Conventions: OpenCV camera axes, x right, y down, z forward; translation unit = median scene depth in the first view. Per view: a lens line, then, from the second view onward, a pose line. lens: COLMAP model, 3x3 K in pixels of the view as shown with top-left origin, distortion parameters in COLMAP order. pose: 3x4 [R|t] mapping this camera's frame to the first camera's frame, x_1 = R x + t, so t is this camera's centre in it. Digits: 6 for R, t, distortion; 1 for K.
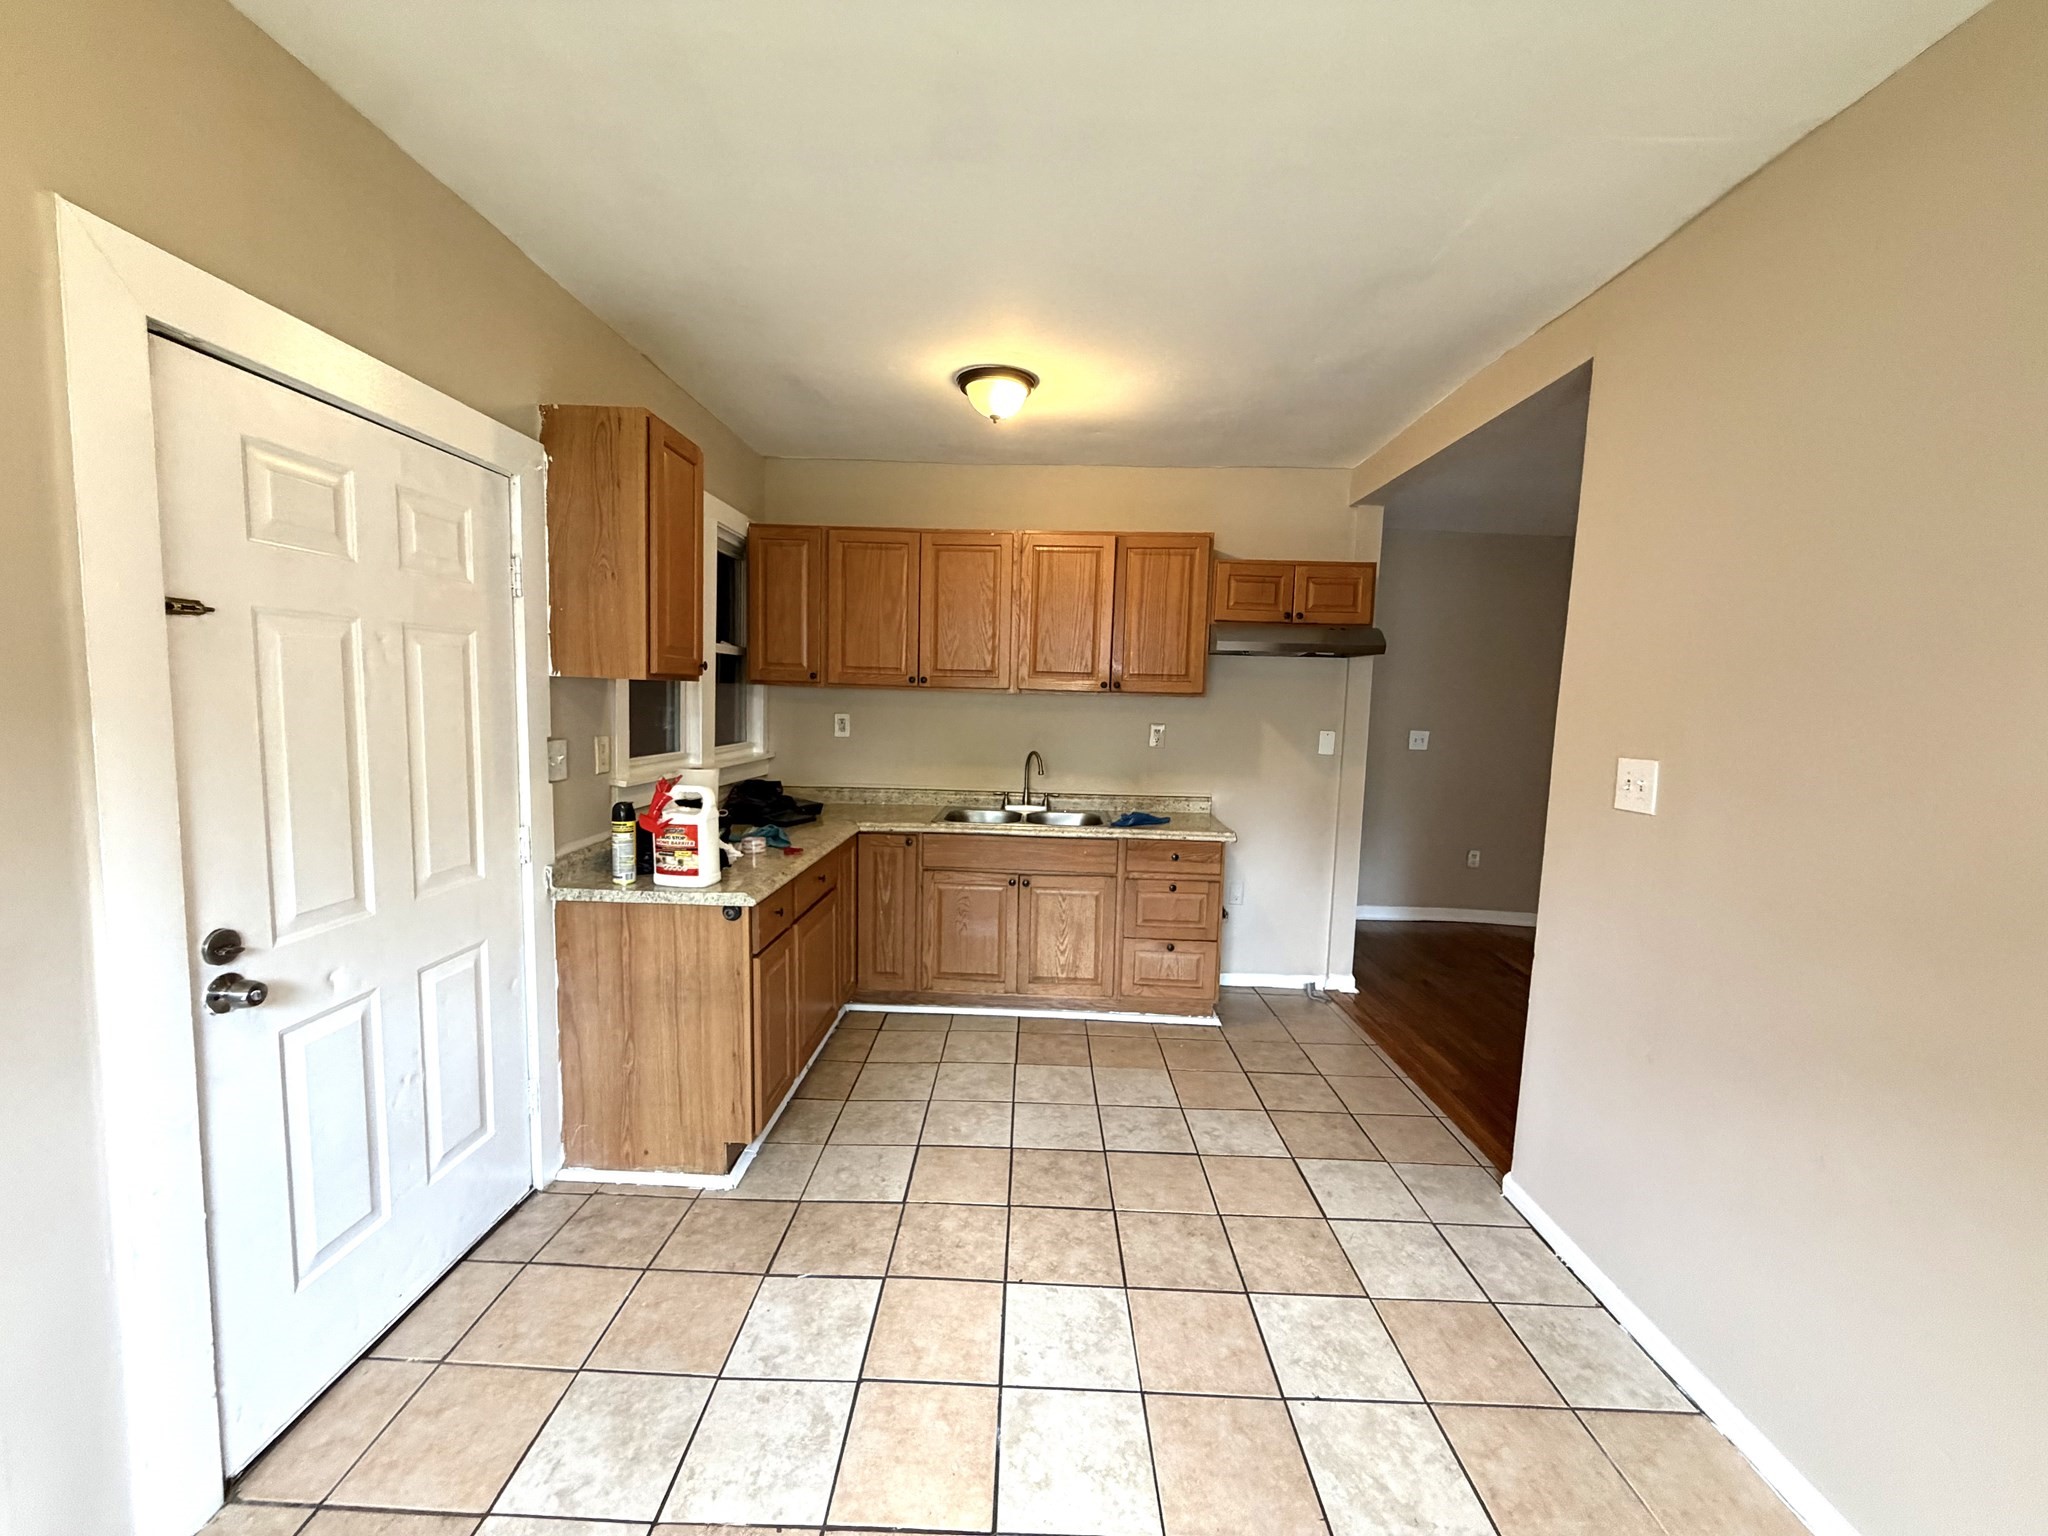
lens RADIAL K [[818.4, 0, 1019.8], [0, 818.4, 770.1], [0, 0, 1]] dist [0.000392, 0.000126]
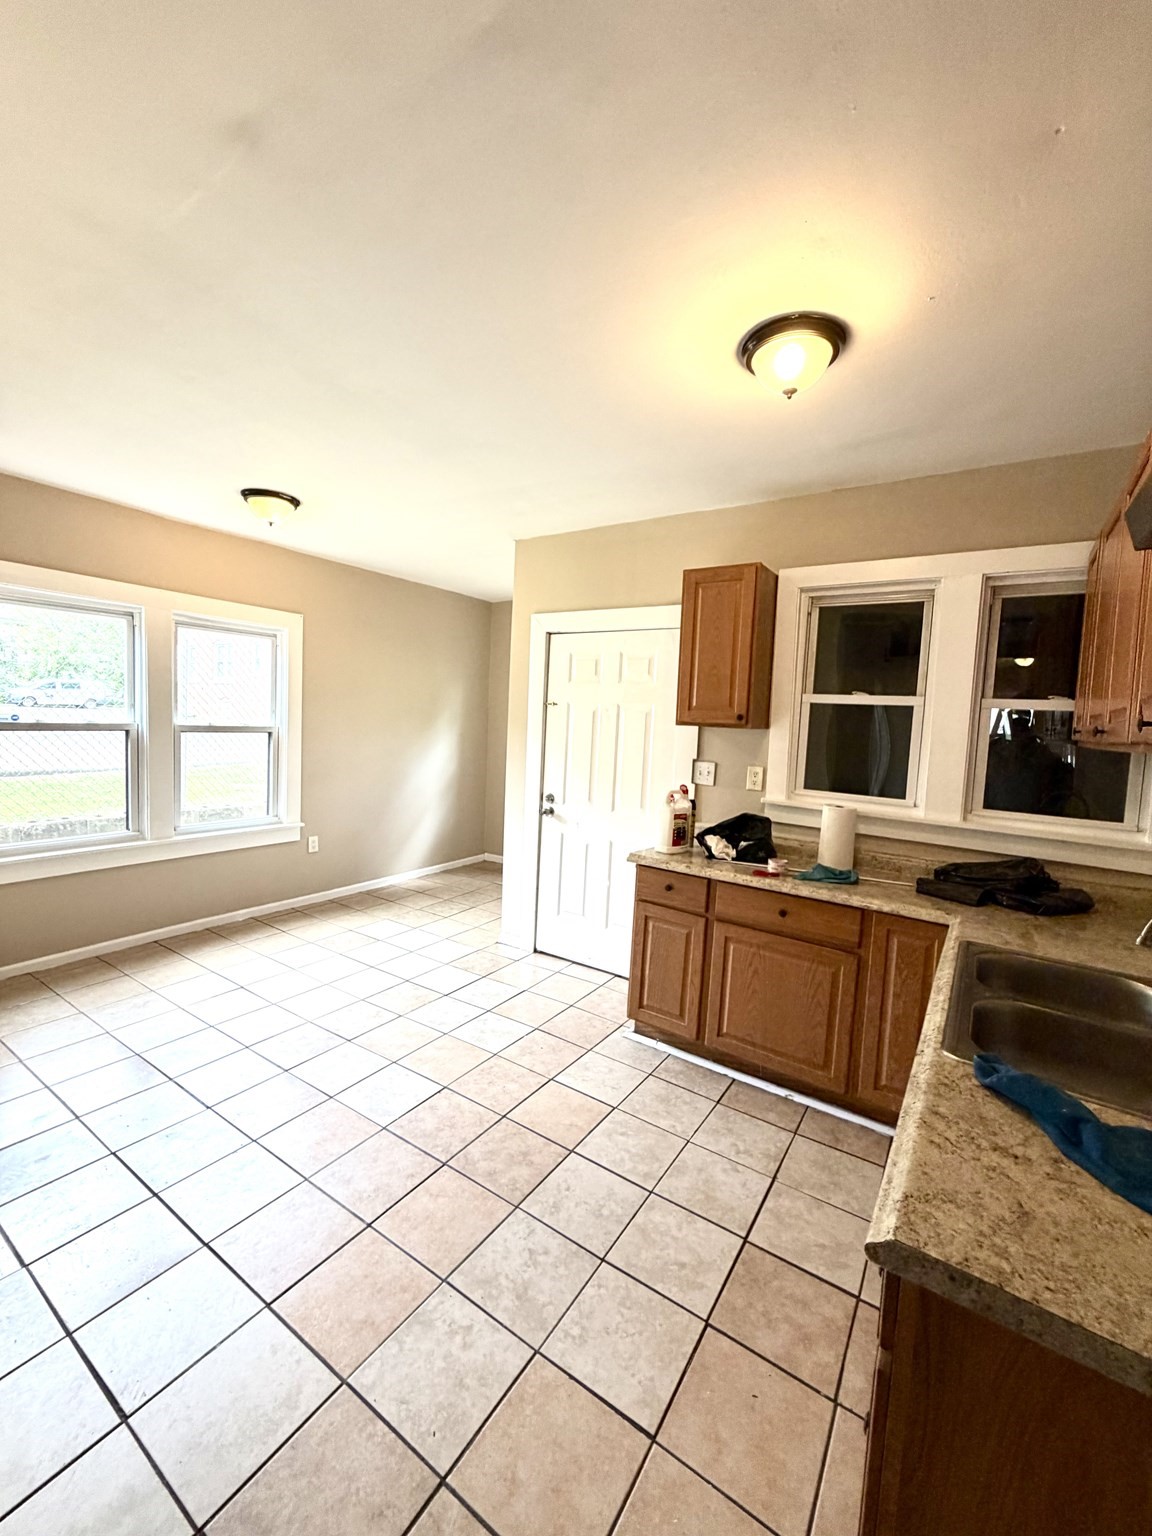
lens RADIAL K [[613.8, 0, 577.0], [0, 613.8, 762.0], [0, 0, 1]] dist [0.000392, 0.000126]
pose [[-0.532952, 0.007423, -0.846113, 0.653854], [-0.139322, 0.985543, 0.096403, -0.114036], [0.834597, 0.169260, -0.524213, 1.329451]]
